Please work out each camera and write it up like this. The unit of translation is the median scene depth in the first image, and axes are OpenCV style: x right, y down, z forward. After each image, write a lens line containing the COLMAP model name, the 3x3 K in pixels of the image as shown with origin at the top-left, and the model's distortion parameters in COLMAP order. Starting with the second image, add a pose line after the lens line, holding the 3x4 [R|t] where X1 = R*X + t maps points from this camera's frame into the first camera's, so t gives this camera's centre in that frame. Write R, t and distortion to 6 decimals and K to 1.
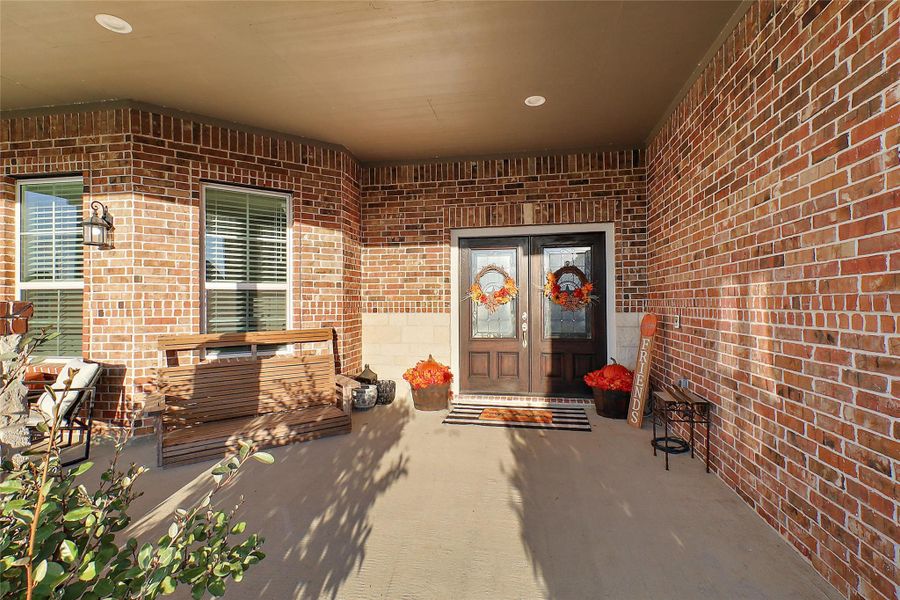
lens RADIAL K [[418.3, 0, 452.0], [0, 418.3, 291.3], [0, 0, 1]] dist [0.018447, 0.000504]
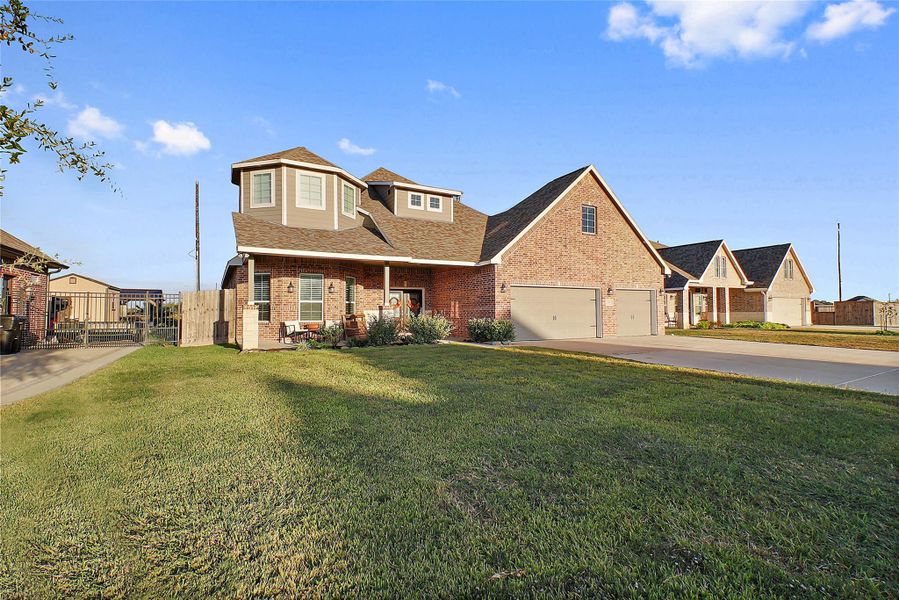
lens RADIAL K [[417.8, 0, 451.5], [0, 417.8, 291.3], [0, 0, 1]] dist [0.018447, 0.000504]
pose [[0.755822, 0.032262, 0.653982, -1.996934], [-0.016057, 0.999398, -0.030745, -0.011774], [-0.654580, 0.012737, 0.755885, -2.148239]]
